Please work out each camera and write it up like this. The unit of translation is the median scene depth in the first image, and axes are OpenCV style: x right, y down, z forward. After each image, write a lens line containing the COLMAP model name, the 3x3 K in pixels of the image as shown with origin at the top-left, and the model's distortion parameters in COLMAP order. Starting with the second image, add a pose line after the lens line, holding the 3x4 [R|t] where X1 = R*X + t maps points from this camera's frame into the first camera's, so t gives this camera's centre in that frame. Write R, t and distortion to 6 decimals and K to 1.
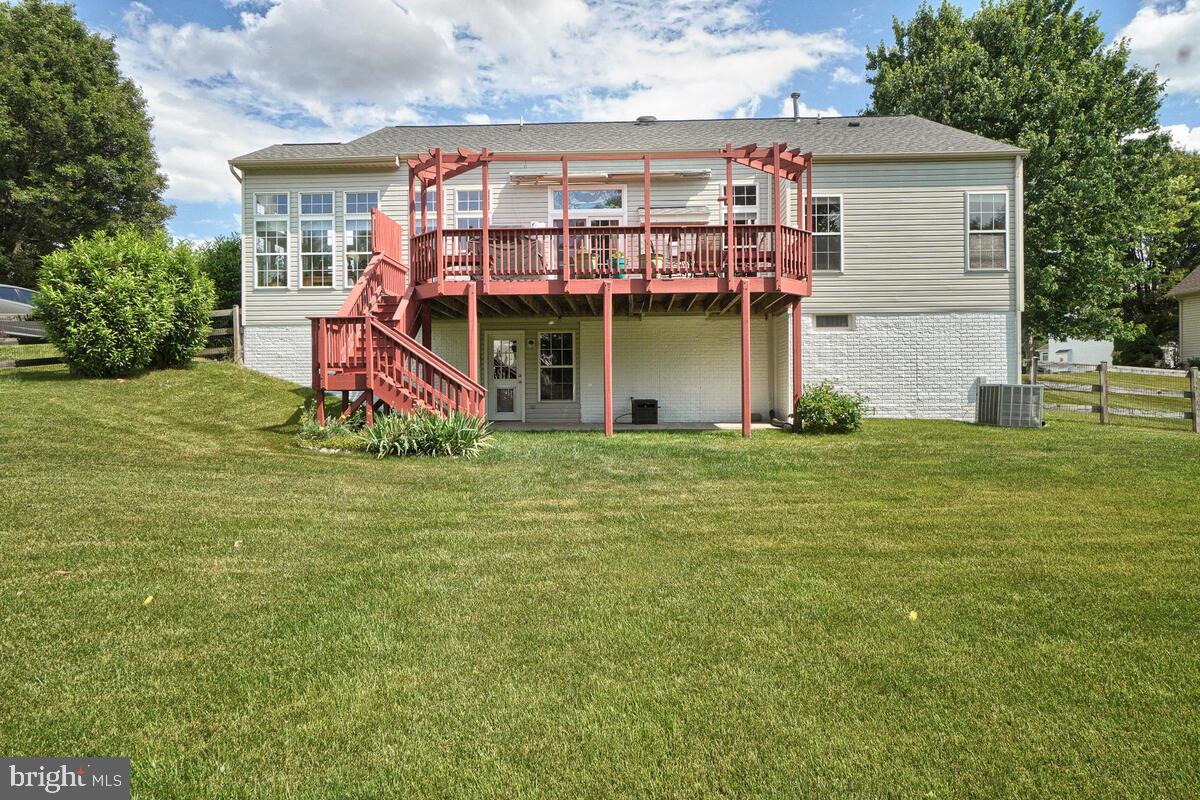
lens RADIAL K [[759.6, 0, 600.0], [0, 759.6, 400.0], [0, 0, 1]] dist [0.005591, 0.001337]
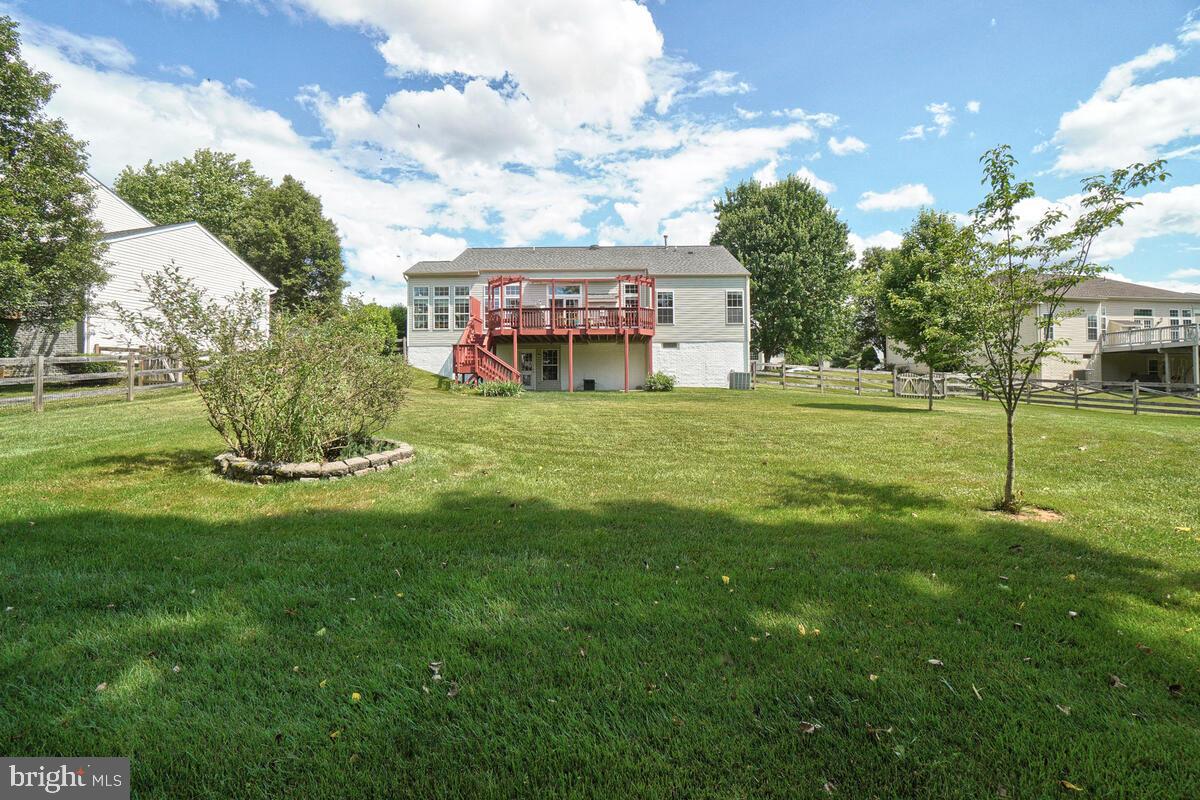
lens RADIAL K [[546.1, 0, 602.0], [0, 546.1, 375.6], [0, 0, 1]] dist [-0.001780, -0.000102]
pose [[0.999444, 0.001398, 0.033320, 0.046130], [-0.000196, 0.999350, -0.036040, 0.049167], [-0.033349, 0.036013, 0.998795, -0.663953]]
